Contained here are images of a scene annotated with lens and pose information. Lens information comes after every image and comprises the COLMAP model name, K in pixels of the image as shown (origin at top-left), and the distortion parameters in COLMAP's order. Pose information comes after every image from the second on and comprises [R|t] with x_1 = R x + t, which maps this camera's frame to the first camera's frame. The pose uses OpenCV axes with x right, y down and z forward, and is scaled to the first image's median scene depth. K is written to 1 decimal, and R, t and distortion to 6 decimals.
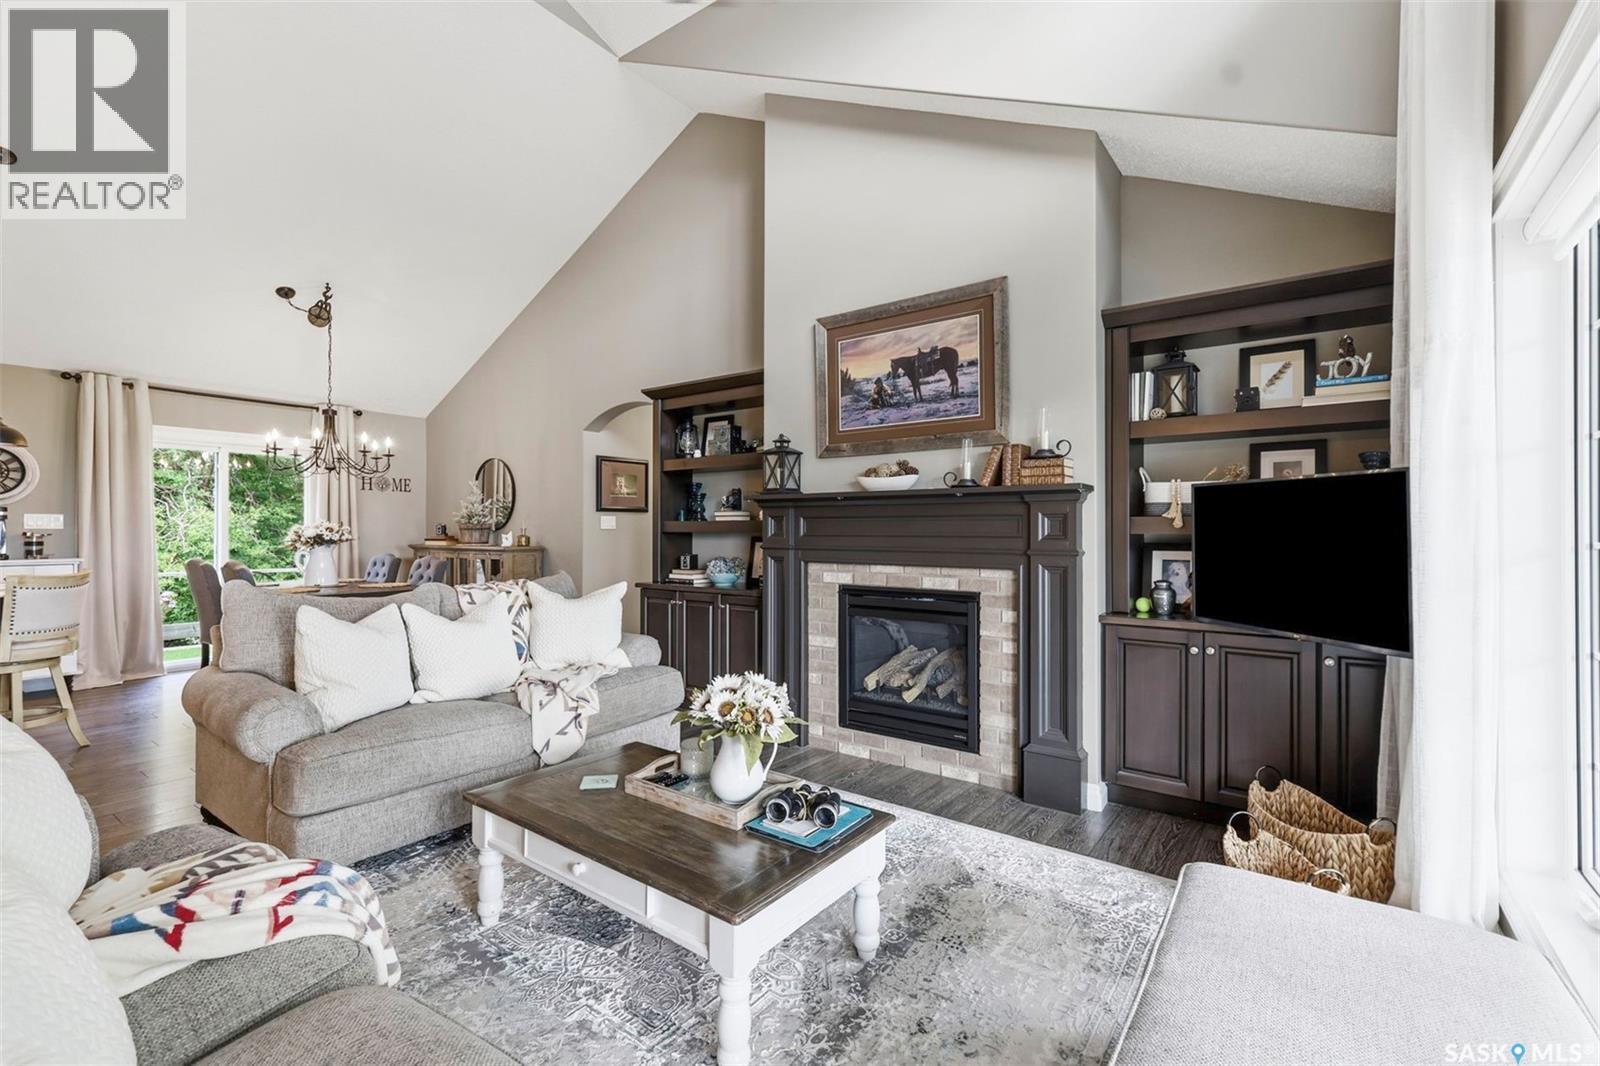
lens RADIAL K [[706.1, 0, 803.6], [0, 706.1, 520.6], [0, 0, 1]] dist [0.000605, 0.000129]
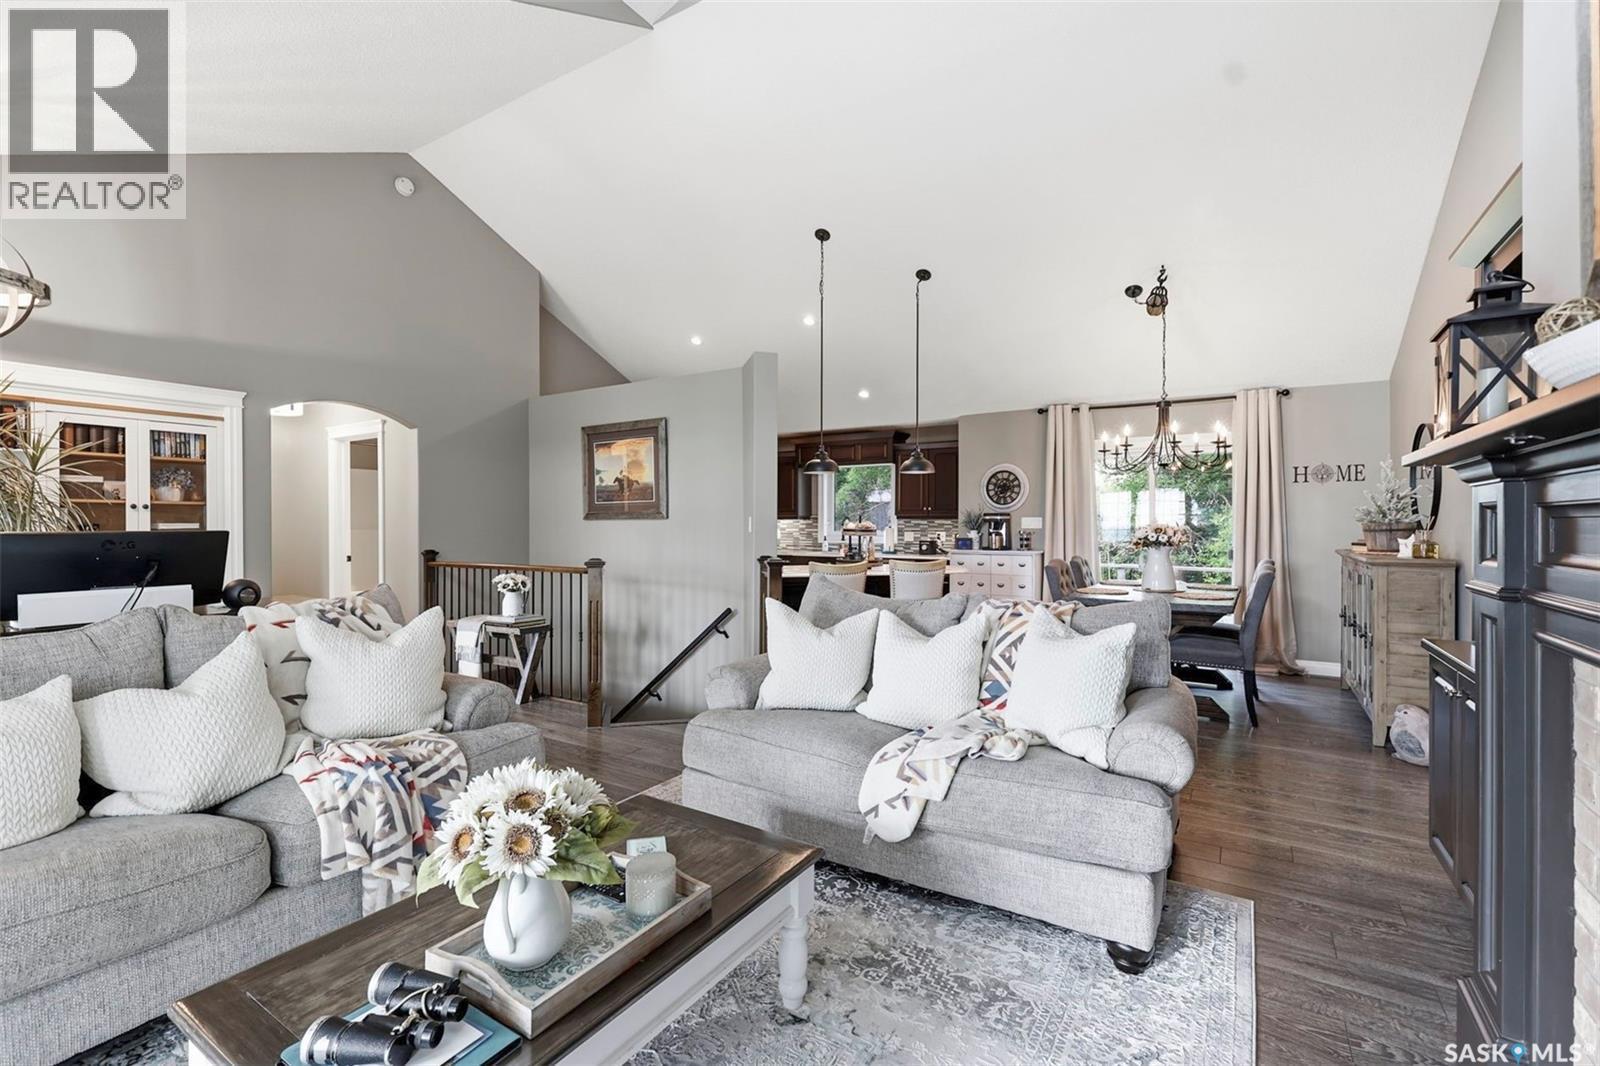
lens RADIAL K [[702.7, 0, 803.9], [0, 702.7, 526.7], [0, 0, 1]] dist [0.000896, -0.000080]
pose [[0.077123, 0.002415, -0.997019, 0.318172], [0.010540, 0.999939, 0.003237, -0.000280], [0.996966, -0.010758, 0.077093, 0.676409]]
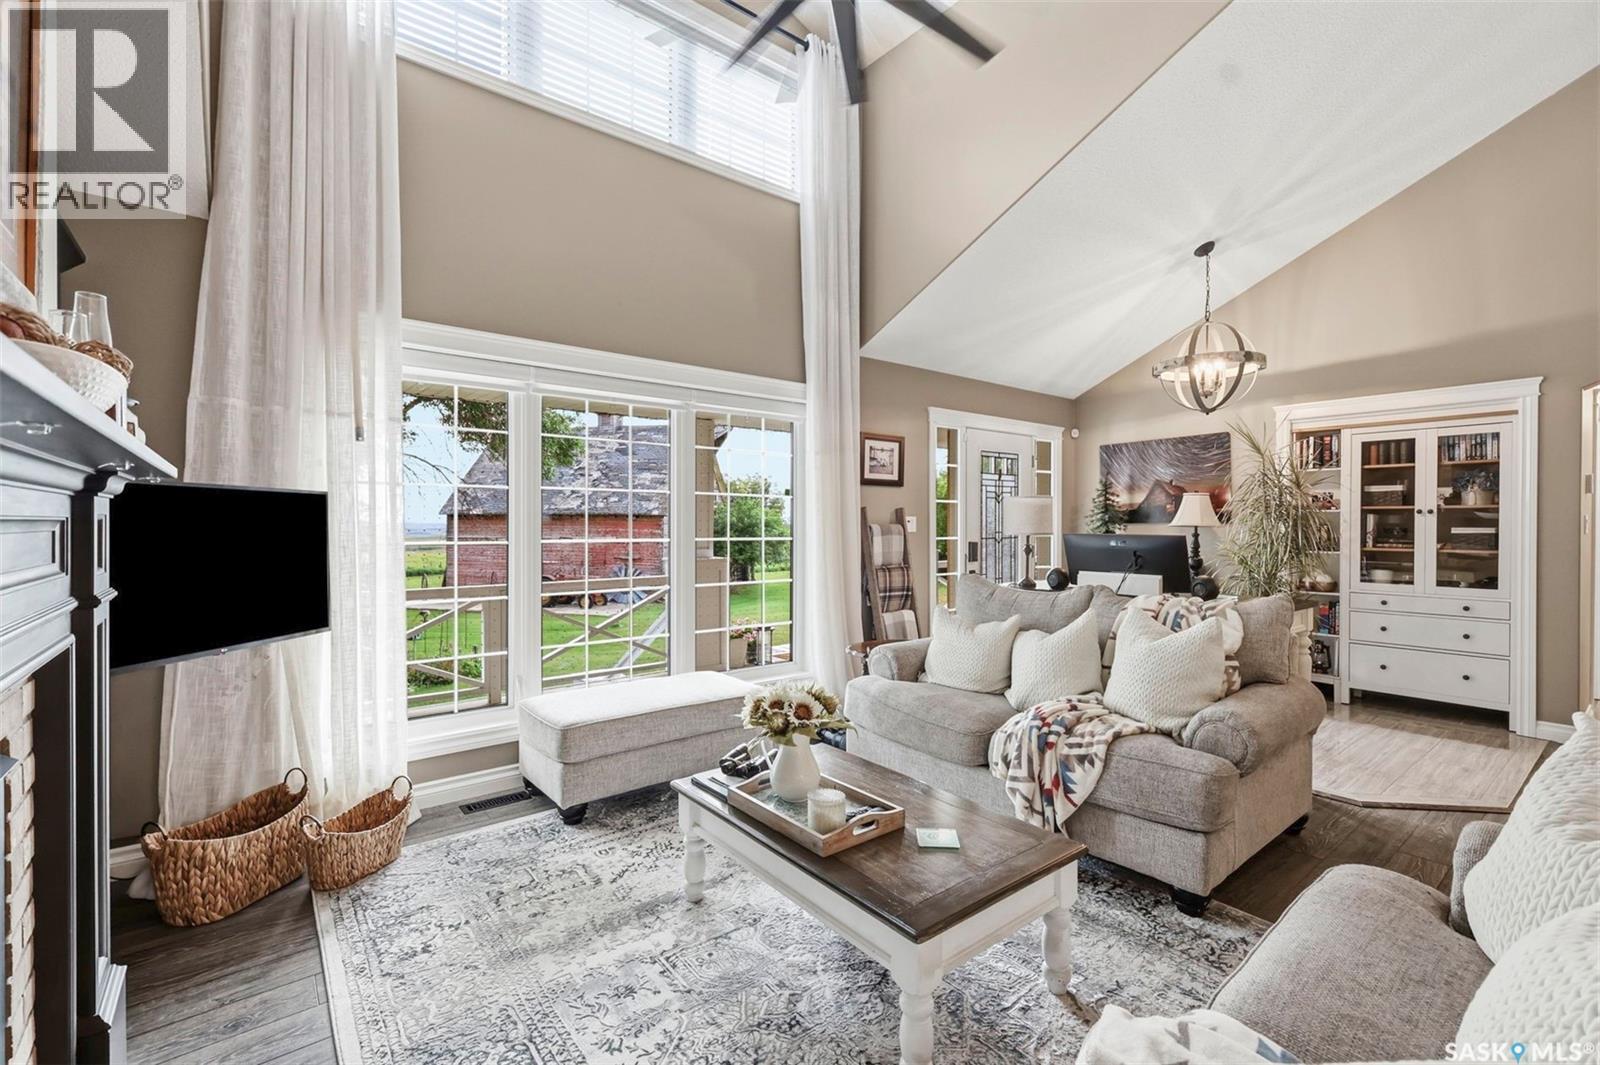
lens RADIAL K [[702.7, 0, 803.9], [0, 702.7, 526.2], [0, 0, 1]] dist [0.000896, -0.000080]
pose [[-0.966010, -0.004891, 0.258457, -0.211023], [-0.006225, 0.999971, -0.004345, -0.004487], [-0.258428, -0.005806, -0.966013, 1.132061]]
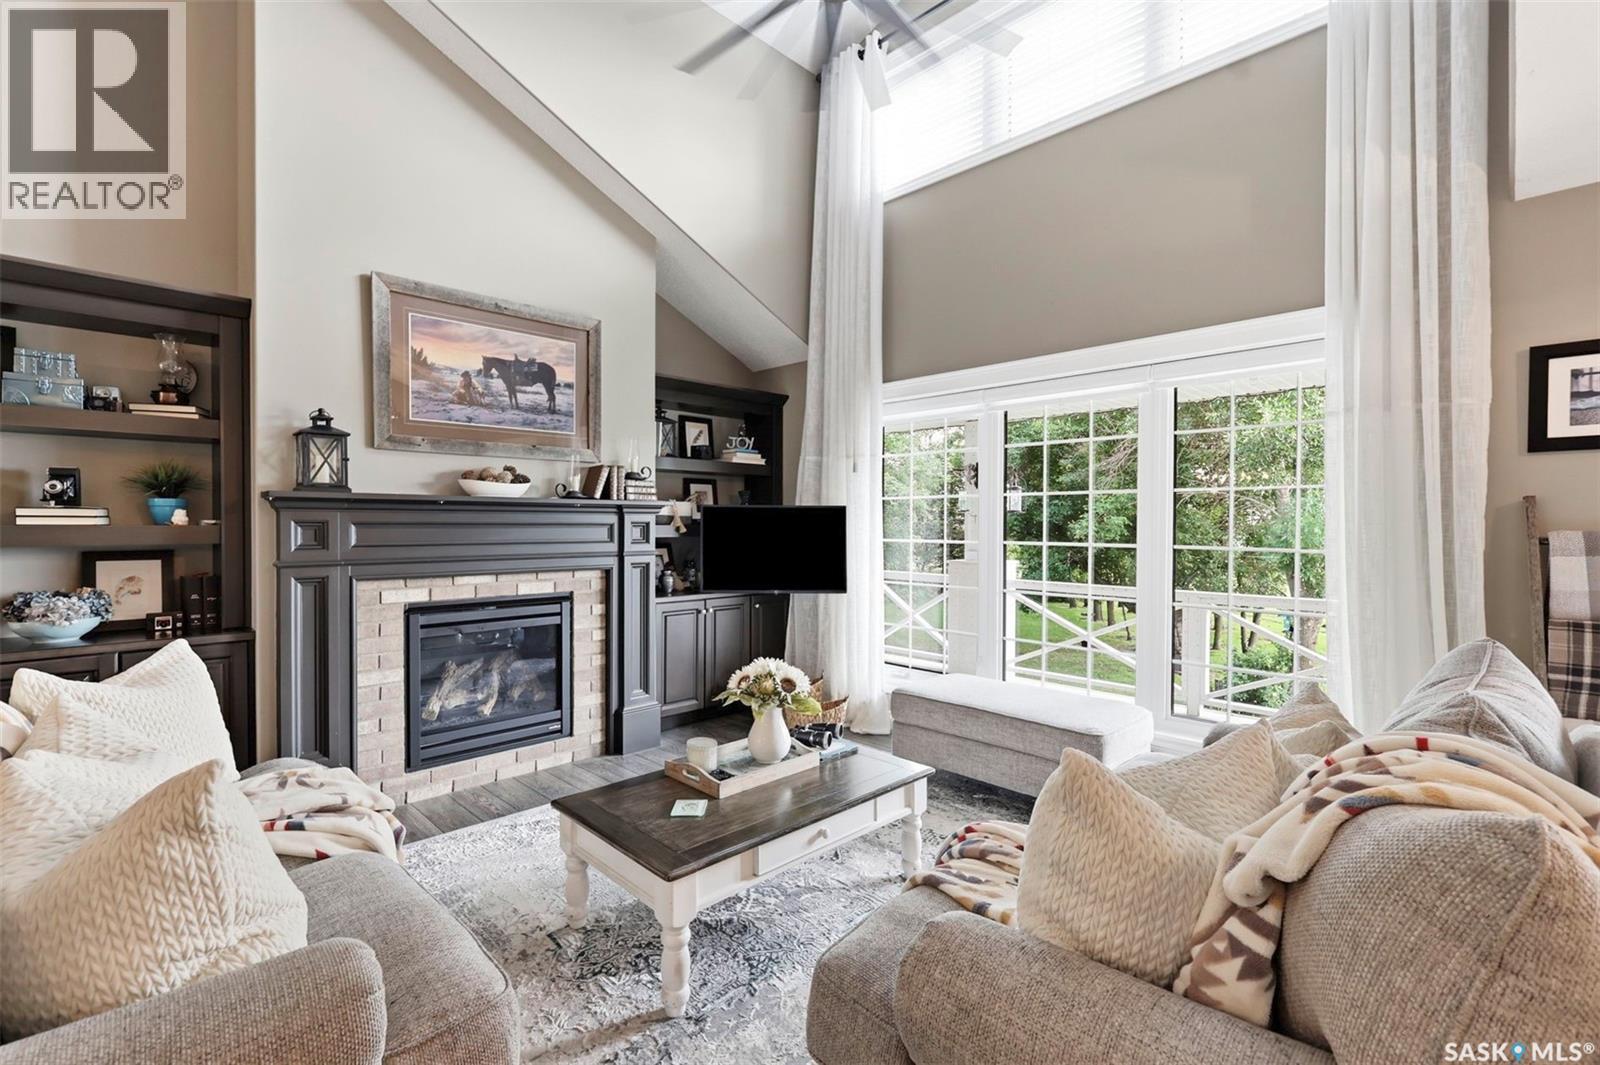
lens RADIAL K [[702.7, 0, 803.9], [0, 702.7, 526.2], [0, 0, 1]] dist [0.000896, -0.000080]
pose [[0.155647, -0.002923, 0.987808, -0.727248], [-0.013587, 0.999895, 0.005100, -0.012243], [-0.987719, -0.014215, 0.155591, 0.424332]]
